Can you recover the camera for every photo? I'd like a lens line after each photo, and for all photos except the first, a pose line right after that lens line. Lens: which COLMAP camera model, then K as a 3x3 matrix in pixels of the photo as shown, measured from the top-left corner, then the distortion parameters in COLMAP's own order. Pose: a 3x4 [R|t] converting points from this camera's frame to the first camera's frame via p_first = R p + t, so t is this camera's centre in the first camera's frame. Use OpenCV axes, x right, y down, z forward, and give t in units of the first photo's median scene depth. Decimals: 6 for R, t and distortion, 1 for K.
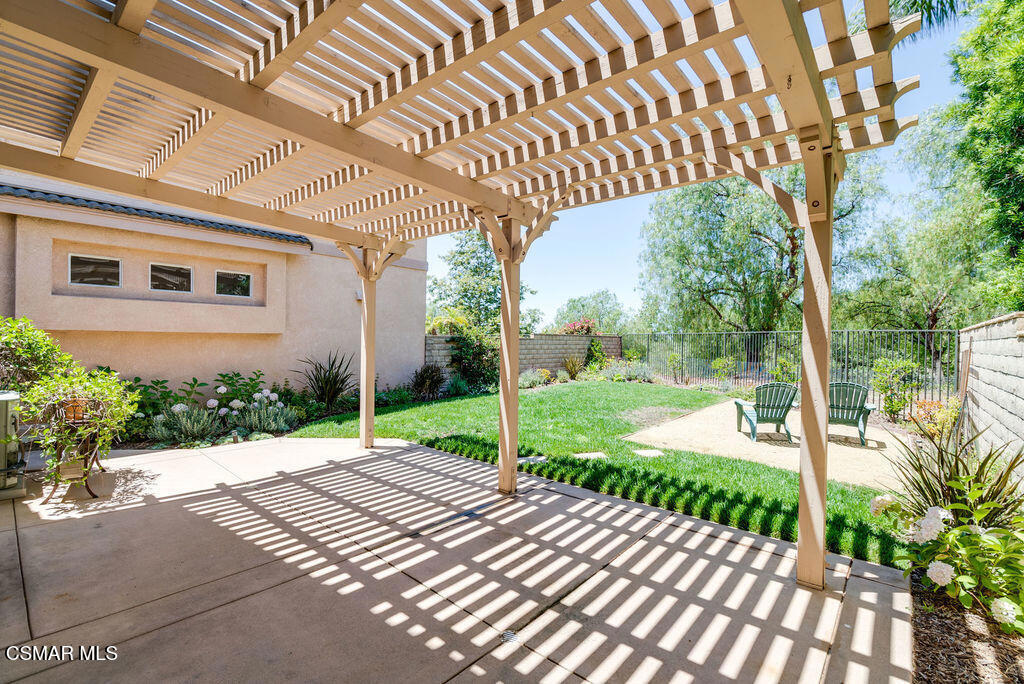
lens RADIAL K [[464.9, 0, 512.2], [0, 464.9, 340.6], [0, 0, 1]] dist [-0.008422, 0.004399]
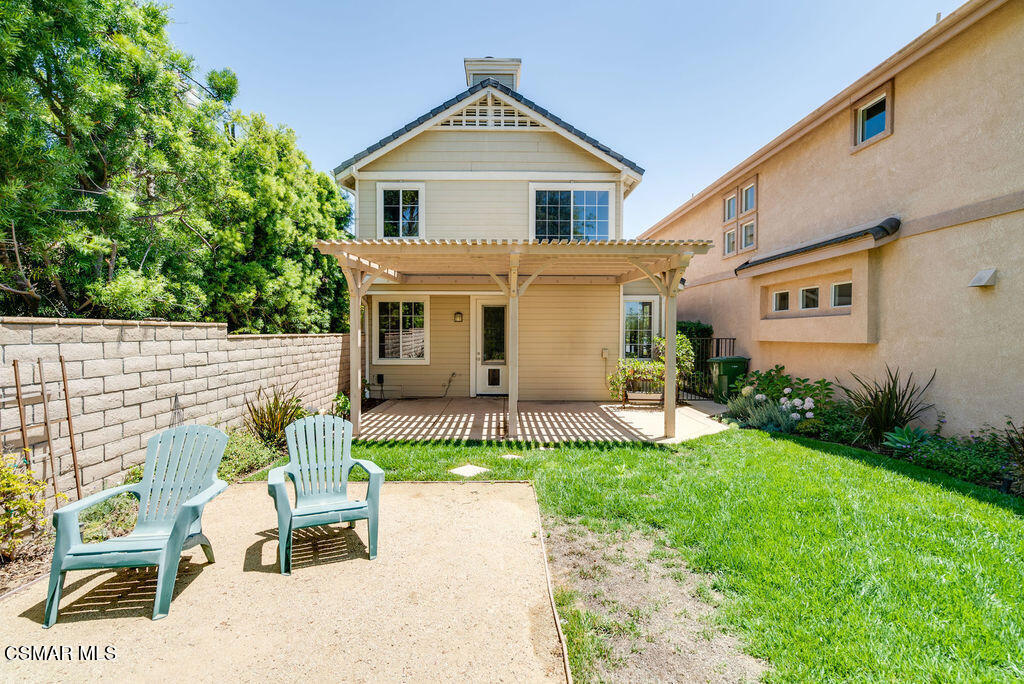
lens RADIAL K [[464.9, 0, 510.9], [0, 464.9, 339.3], [0, 0, 1]] dist [-0.008422, 0.004399]
pose [[-0.761452, -0.015961, -0.648025, 0.675342], [-0.028763, 0.999544, 0.009179, -0.013437], [0.647583, 0.025629, -0.761564, 1.448342]]
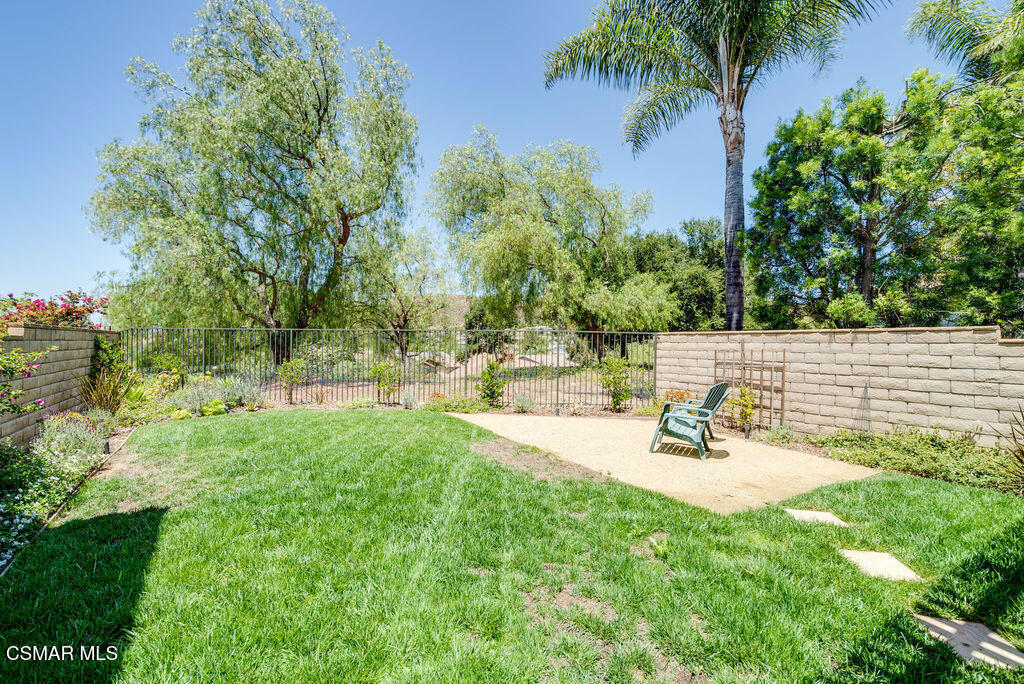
lens RADIAL K [[464.9, 0, 506.5], [0, 464.9, 345.8], [0, 0, 1]] dist [-0.008422, 0.004399]
pose [[0.317971, -0.026171, 0.947739, -0.385601], [0.009784, 0.999656, 0.024322, -0.013713], [-0.948050, 0.001539, 0.318117, 1.014232]]
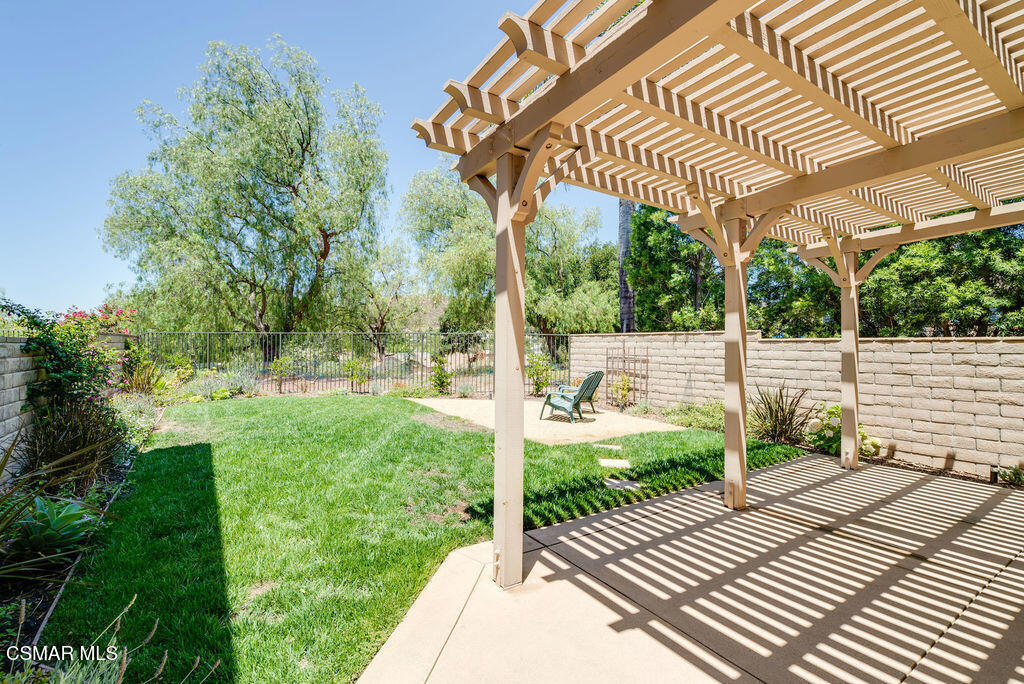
lens RADIAL K [[464.9, 0, 507.6], [0, 464.9, 343.0], [0, 0, 1]] dist [-0.008422, 0.004399]
pose [[0.288616, -0.021349, 0.957207, -0.670698], [0.014686, 0.999732, 0.017870, -0.017219], [-0.957332, 0.008900, 0.288853, 0.769536]]
